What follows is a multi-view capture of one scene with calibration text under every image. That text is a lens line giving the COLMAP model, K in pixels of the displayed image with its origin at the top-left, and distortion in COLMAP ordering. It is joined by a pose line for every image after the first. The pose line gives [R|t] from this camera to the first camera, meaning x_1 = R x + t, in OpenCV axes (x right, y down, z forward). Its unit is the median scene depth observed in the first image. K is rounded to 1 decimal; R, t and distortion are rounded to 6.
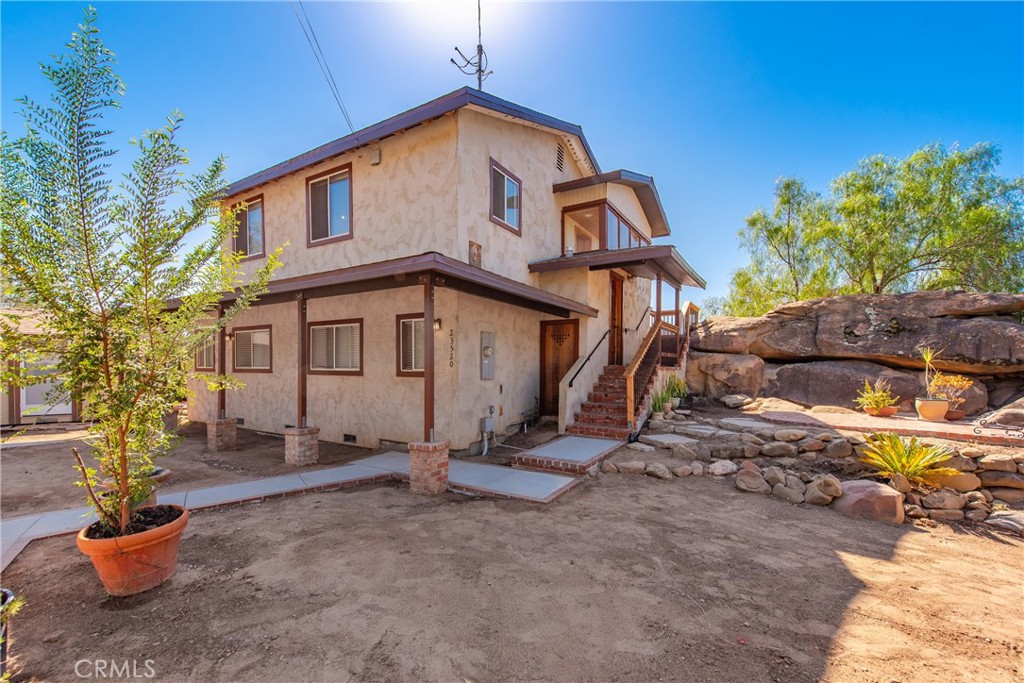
lens RADIAL K [[415.5, 0, 512.5], [0, 415.5, 365.2], [0, 0, 1]] dist [0.016299, -0.000016]
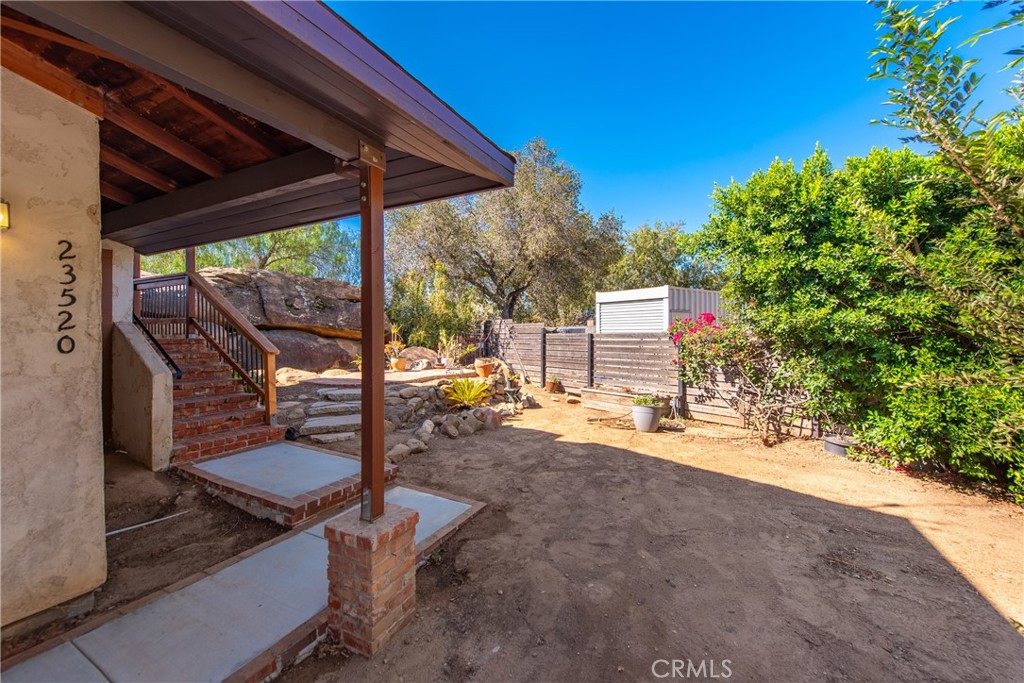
lens RADIAL K [[406.6, 0, 517.2], [0, 406.6, 344.6], [0, 0, 1]] dist [0.003539, -0.000126]
pose [[-0.066211, -0.032623, 0.997272, -0.653233], [-0.001435, 0.999467, 0.032599, -0.016566], [-0.997805, 0.000727, -0.066223, 0.884885]]
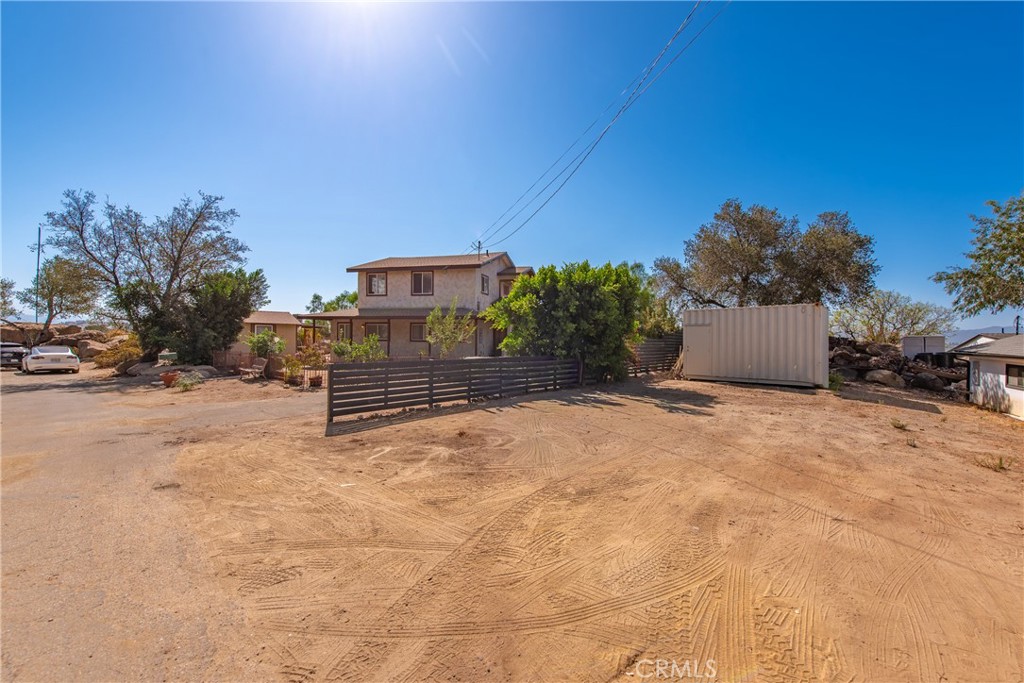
lens RADIAL K [[406.6, 0, 517.2], [0, 406.6, 344.6], [0, 0, 1]] dist [0.003539, -0.000126]
pose [[0.969496, 0.002901, 0.245092, -0.804213], [-0.007017, 0.999849, 0.015924, -0.010657], [-0.245009, -0.017158, 0.969369, -3.056057]]
